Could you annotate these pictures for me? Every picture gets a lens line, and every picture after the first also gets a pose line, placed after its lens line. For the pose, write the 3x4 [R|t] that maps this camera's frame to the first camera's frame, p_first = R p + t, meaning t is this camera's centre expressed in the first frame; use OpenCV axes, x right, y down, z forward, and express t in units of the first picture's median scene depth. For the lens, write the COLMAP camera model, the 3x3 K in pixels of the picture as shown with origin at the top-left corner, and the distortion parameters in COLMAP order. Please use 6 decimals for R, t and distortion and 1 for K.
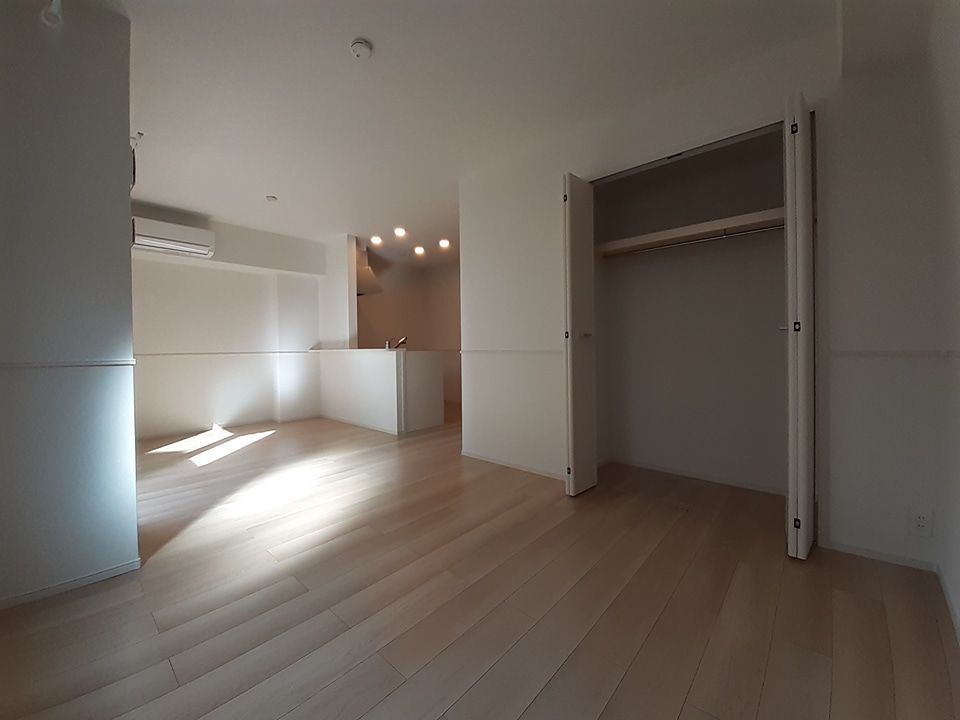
lens RADIAL K [[382.0, 0, 458.7], [0, 382.0, 351.7], [0, 0, 1]] dist [-0.000668, -0.012741]
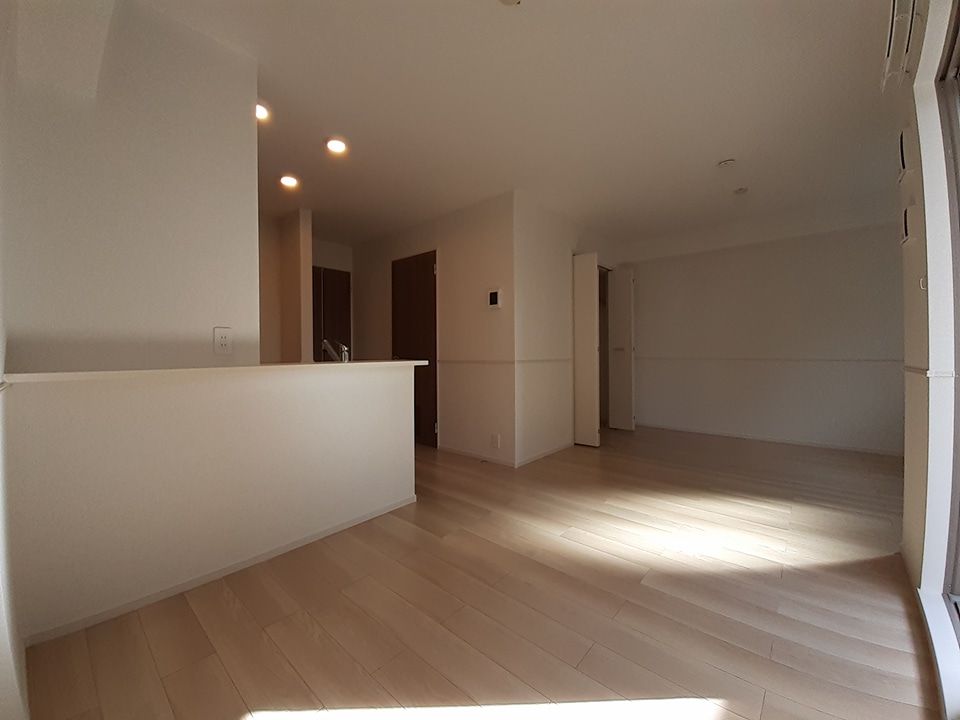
lens RADIAL K [[382.0, 0, 458.7], [0, 382.0, 351.7], [0, 0, 1]] dist [-0.000668, -0.012741]
pose [[-0.013801, 0.010401, 0.999851, -1.161514], [0.018734, 0.999773, -0.010142, -0.021129], [-0.999729, 0.018591, -0.013993, 1.400059]]
